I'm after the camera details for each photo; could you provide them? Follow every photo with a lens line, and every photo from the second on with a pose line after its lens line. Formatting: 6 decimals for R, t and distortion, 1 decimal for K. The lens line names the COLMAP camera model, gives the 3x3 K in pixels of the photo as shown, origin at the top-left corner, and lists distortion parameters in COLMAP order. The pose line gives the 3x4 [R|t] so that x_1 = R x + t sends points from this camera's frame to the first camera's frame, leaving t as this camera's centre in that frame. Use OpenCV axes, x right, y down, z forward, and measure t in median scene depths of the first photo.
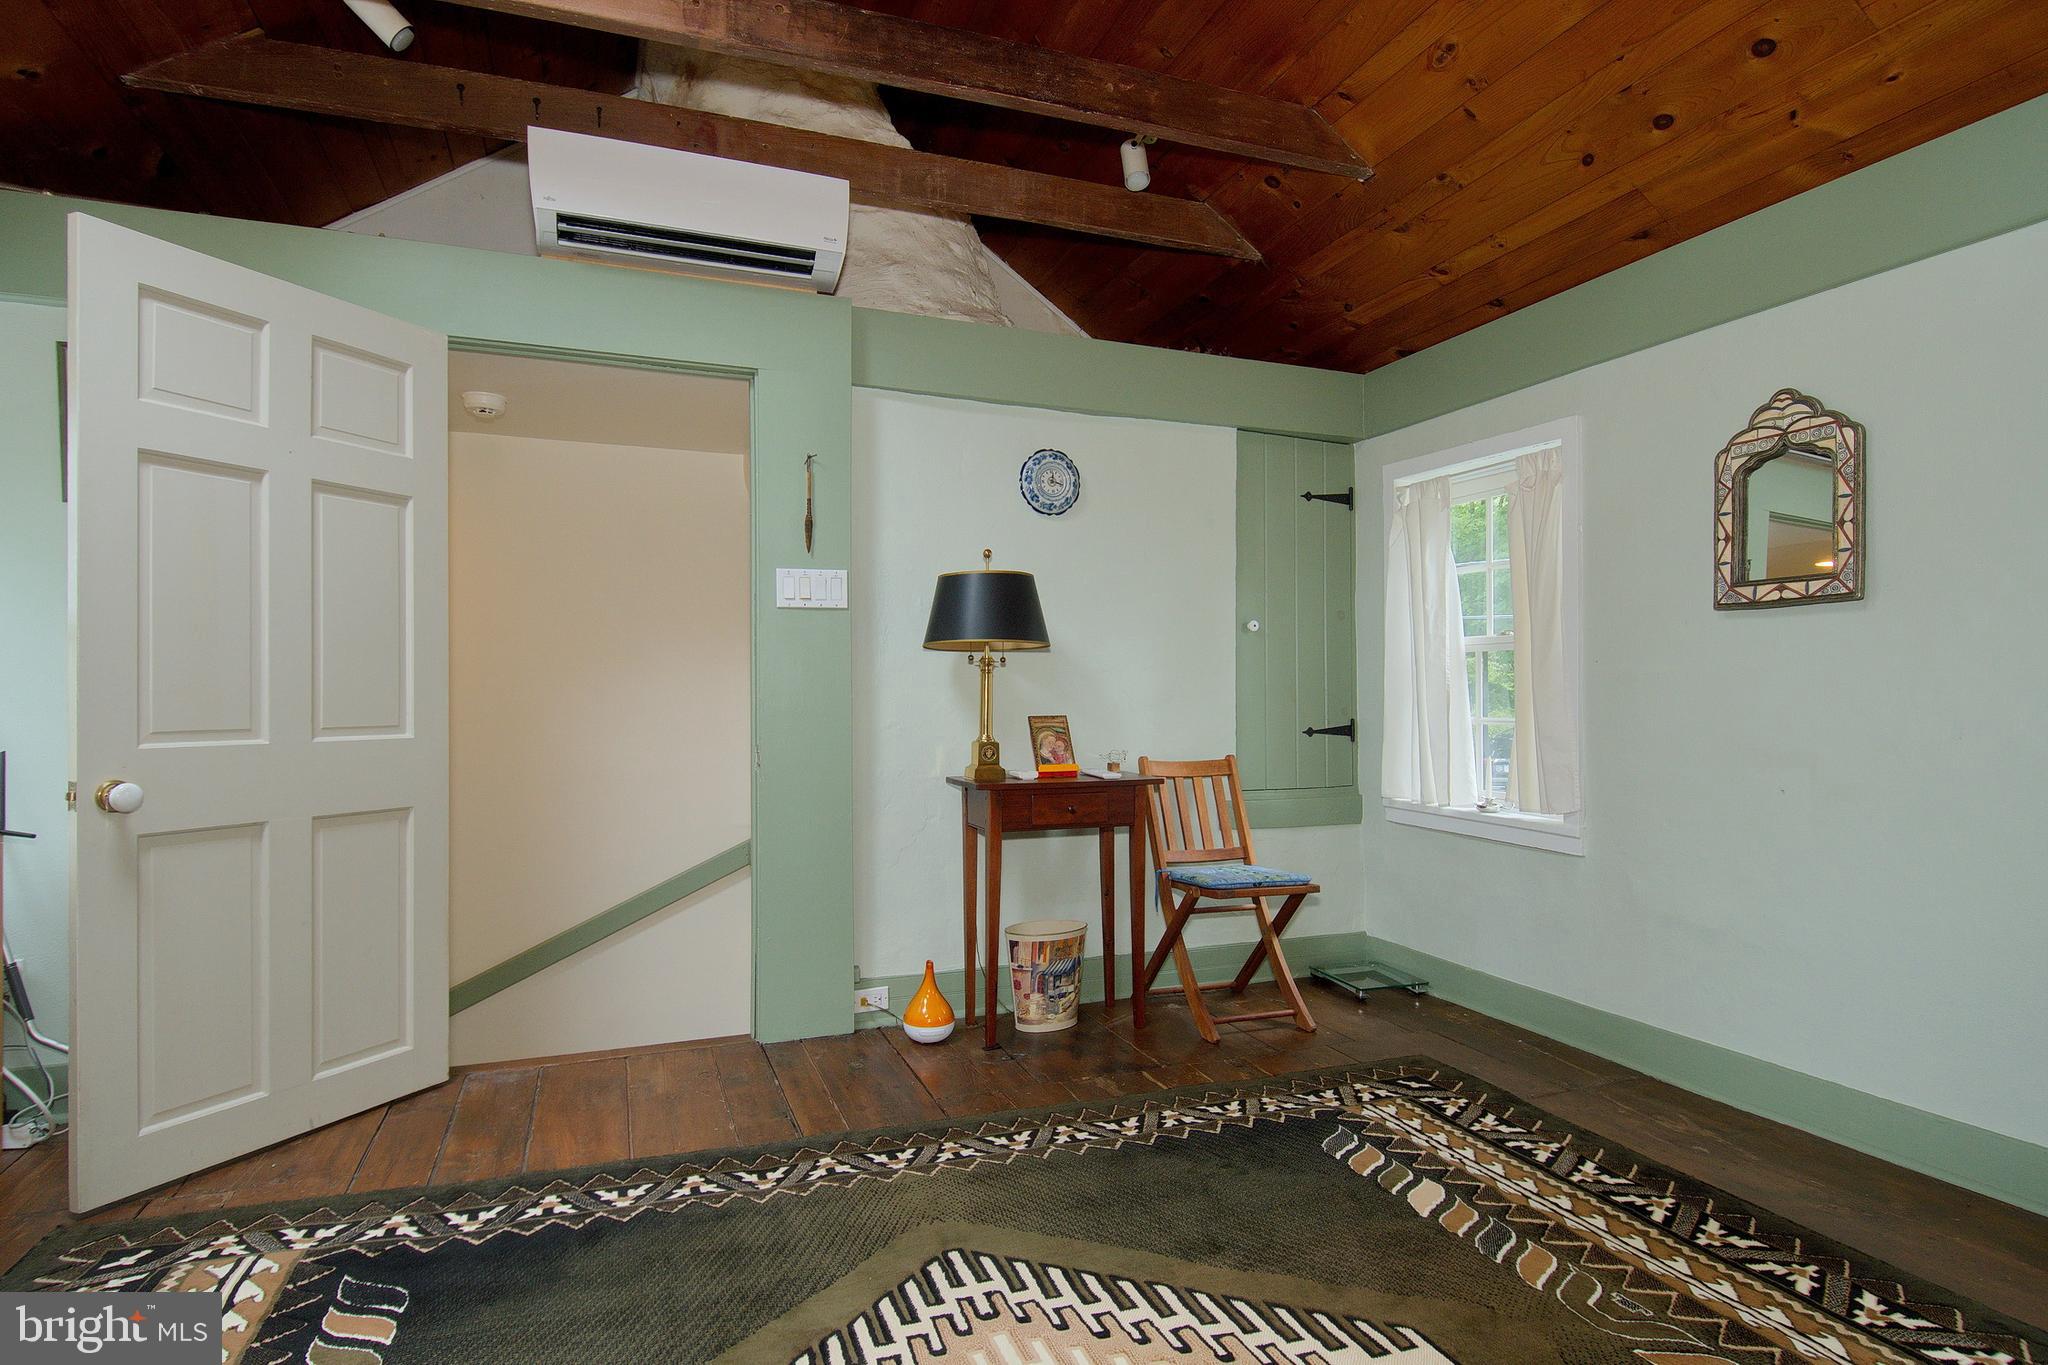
lens RADIAL K [[1076.9, 0, 1014.1], [0, 1076.9, 682.8], [0, 0, 1]] dist [0.043035, -0.046008]
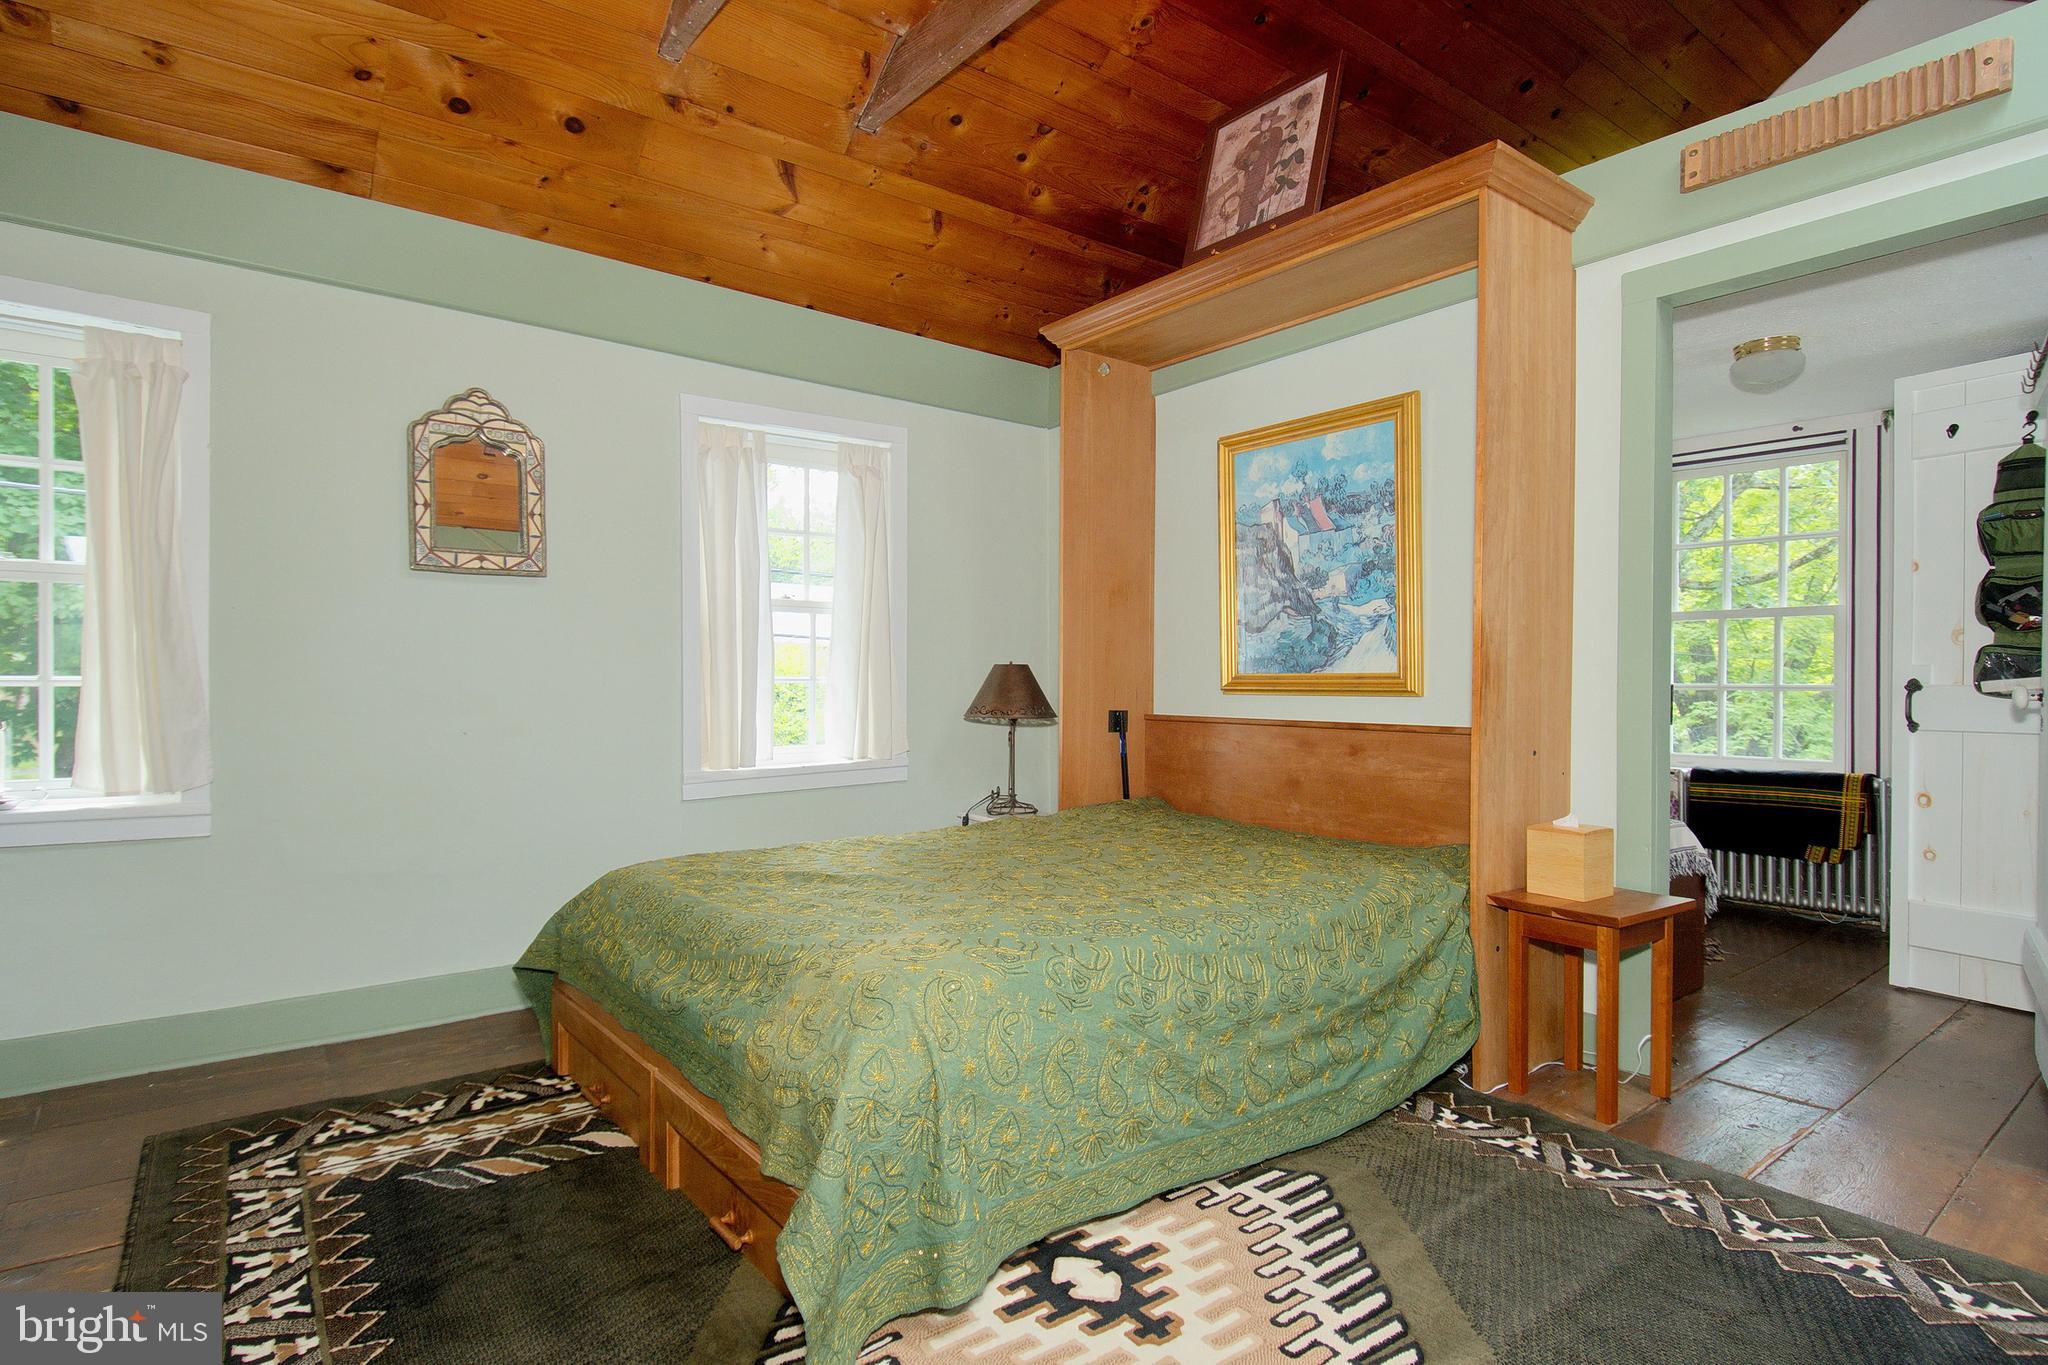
lens RADIAL K [[1076.9, 0, 1014.1], [0, 1076.9, 682.8], [0, 0, 1]] dist [0.043035, -0.046008]
pose [[-0.301336, 0.001137, 0.953517, -0.557787], [-0.010783, 0.999931, -0.004600, 0.043824], [-0.953457, -0.011668, -0.301303, 0.772303]]
